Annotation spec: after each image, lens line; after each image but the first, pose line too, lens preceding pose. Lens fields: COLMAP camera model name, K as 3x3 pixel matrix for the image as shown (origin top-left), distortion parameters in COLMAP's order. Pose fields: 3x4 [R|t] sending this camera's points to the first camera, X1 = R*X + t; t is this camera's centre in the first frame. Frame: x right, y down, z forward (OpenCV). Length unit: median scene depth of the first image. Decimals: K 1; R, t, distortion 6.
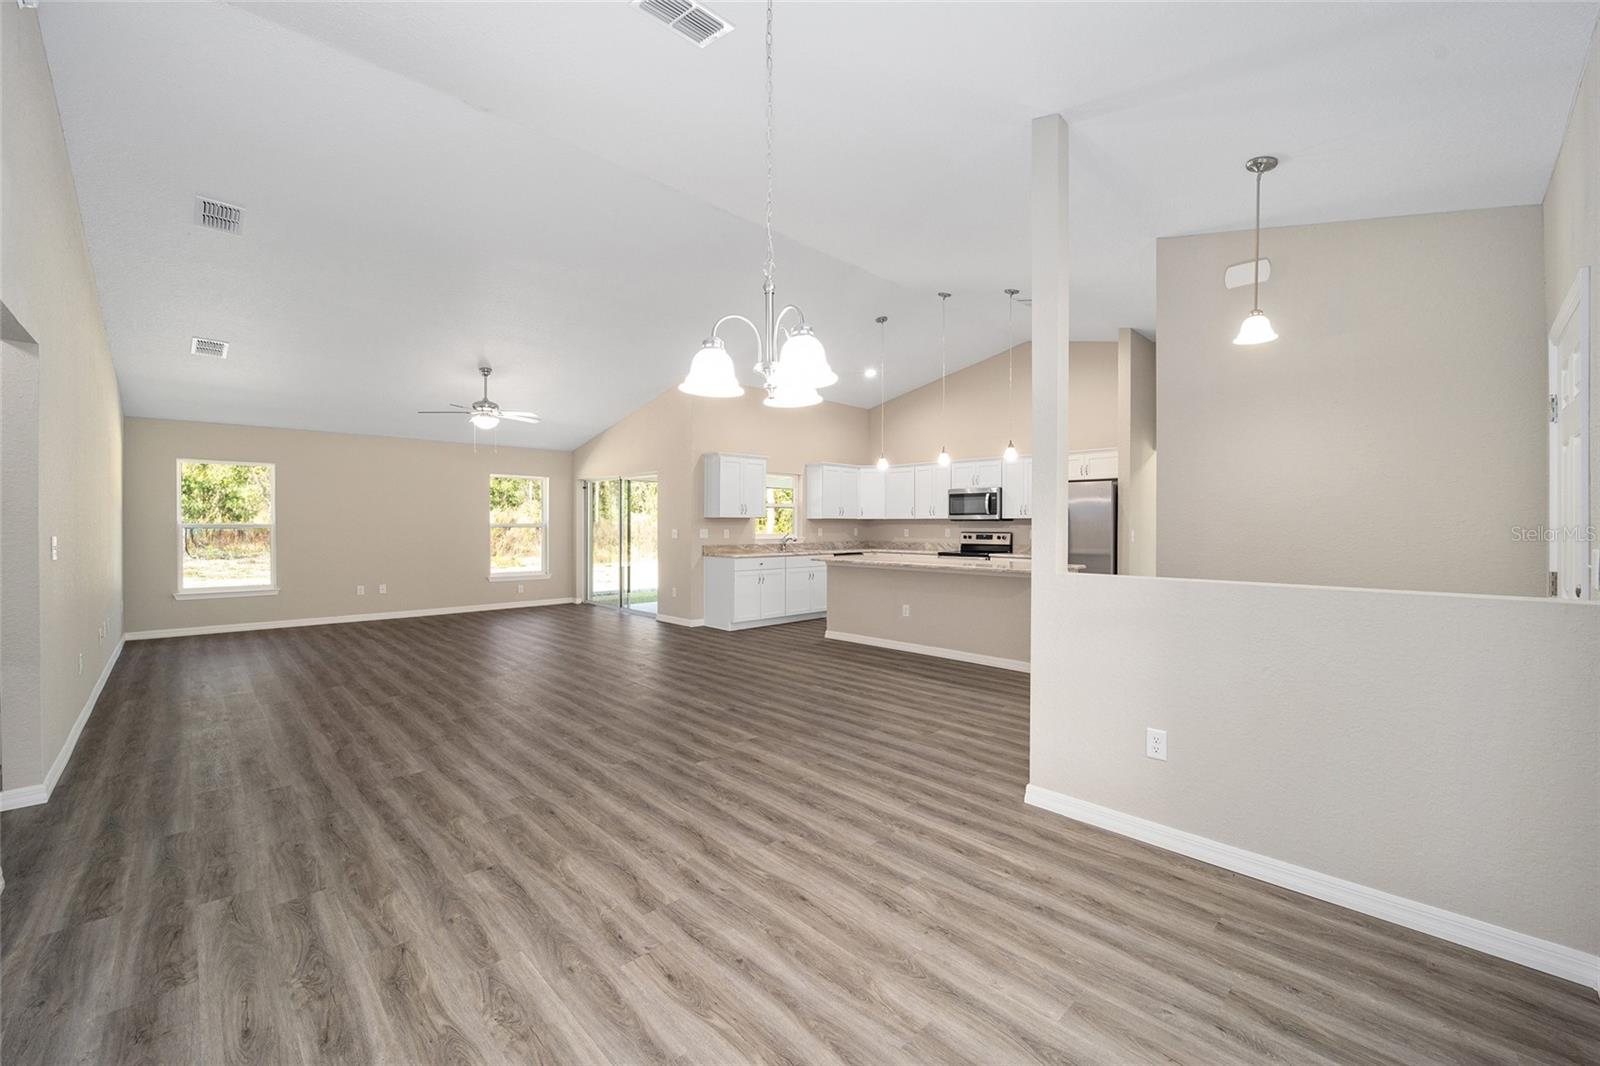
lens RADIAL K [[650.3, 0, 795.7], [0, 650.3, 524.2], [0, 0, 1]] dist [-0.011059, 0.000455]
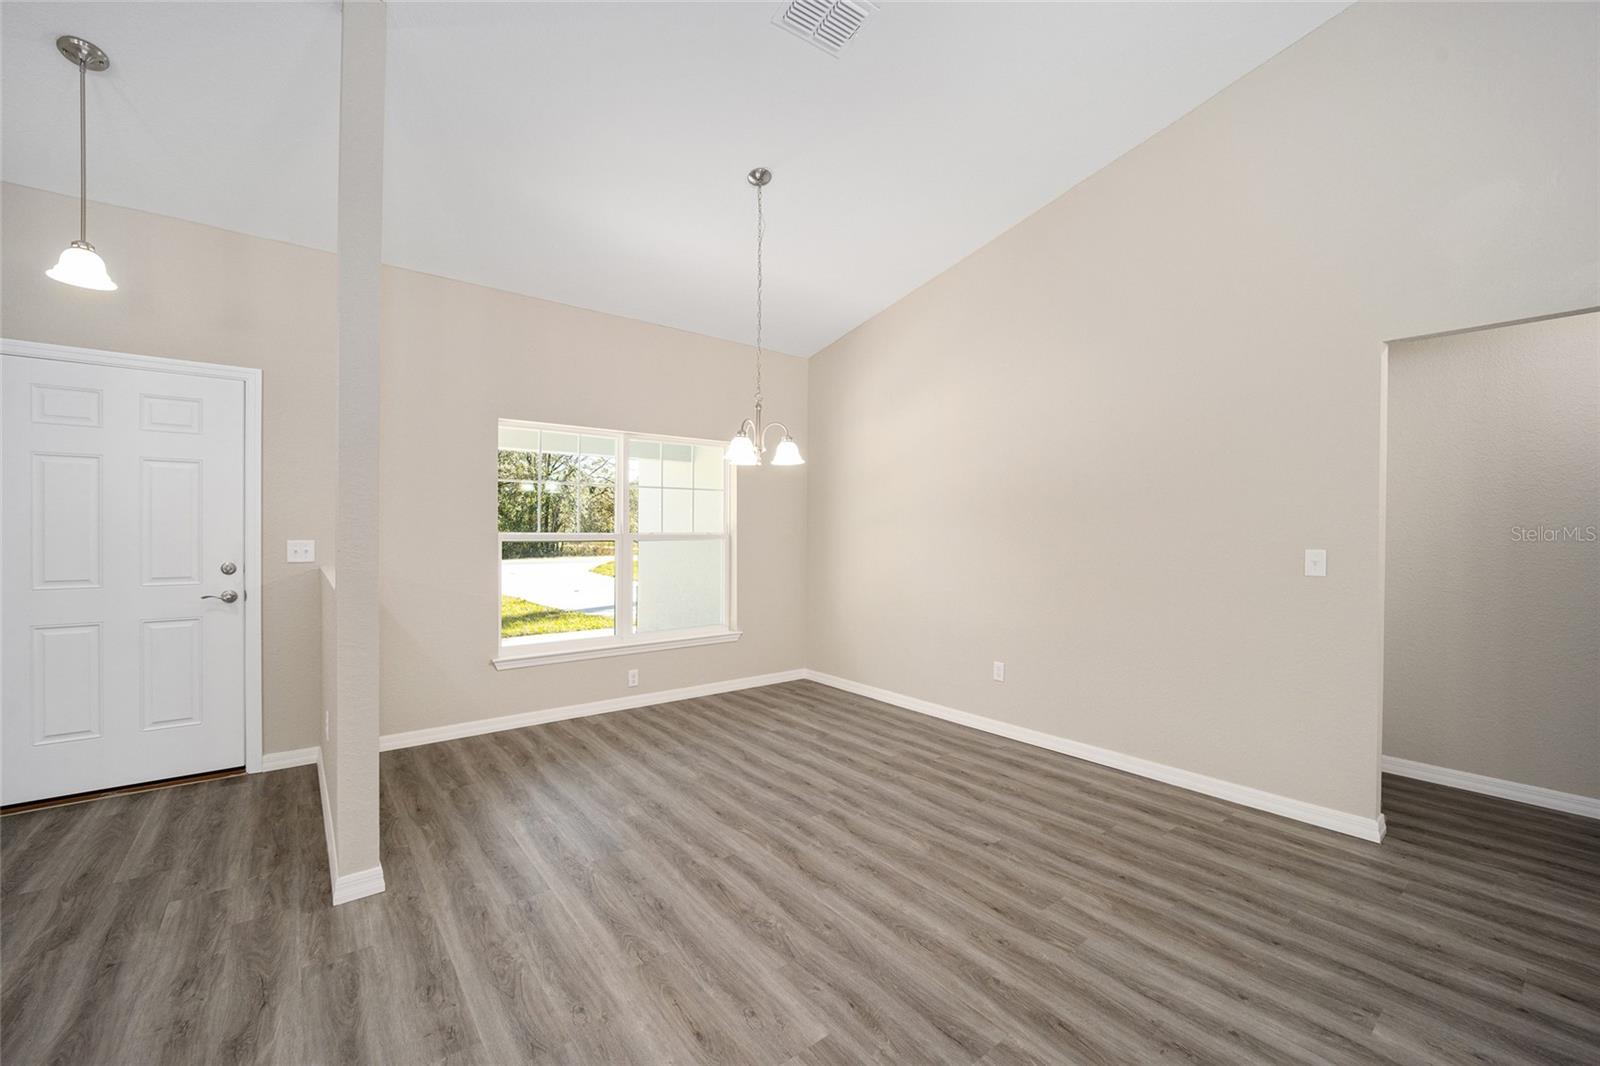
lens RADIAL K [[644.2, 0, 796.5], [0, 644.2, 535.8], [0, 0, 1]] dist [-0.019477, 0.003714]
pose [[-0.995466, -0.010006, 0.094590, -0.156804], [-0.009223, 0.999920, 0.008710, -0.001489], [-0.094669, 0.007798, -0.995478, 1.345056]]
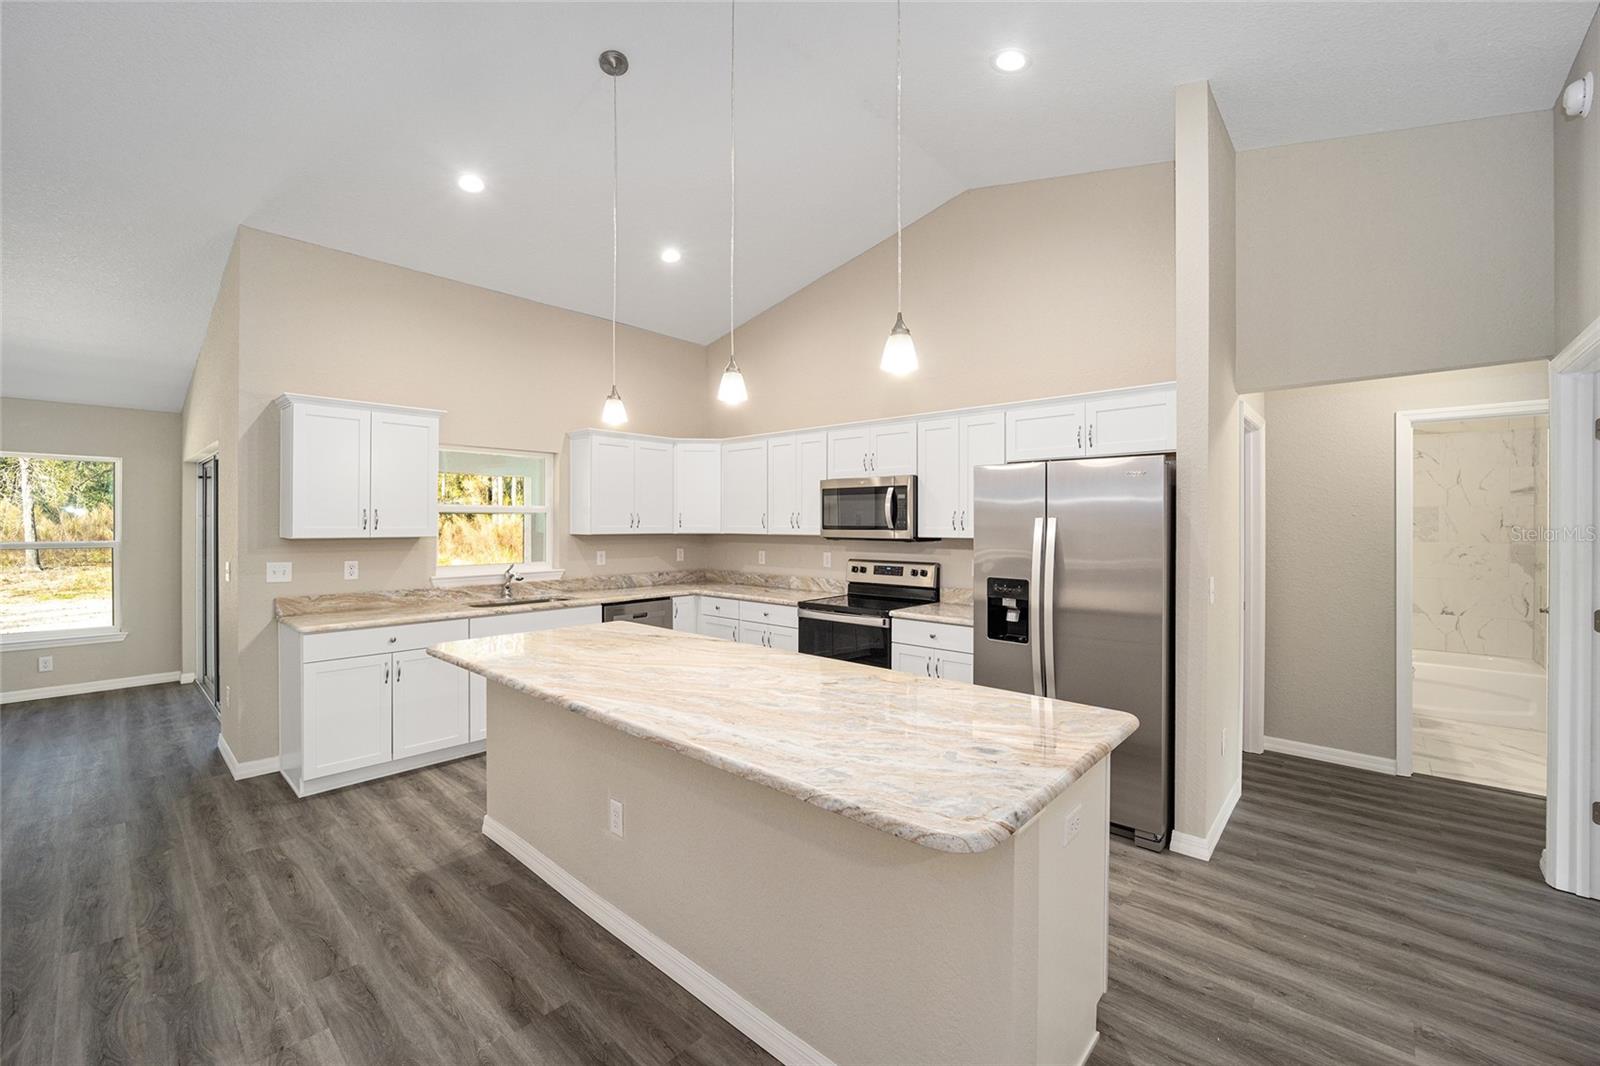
lens RADIAL K [[650.3, 0, 795.7], [0, 650.3, 524.2], [0, 0, 1]] dist [-0.011059, 0.000455]
pose [[0.997854, -0.000725, 0.065480, 0.420299], [0.000618, 0.999998, 0.001655, -0.043706], [-0.065481, -0.001611, 0.997852, 1.112867]]
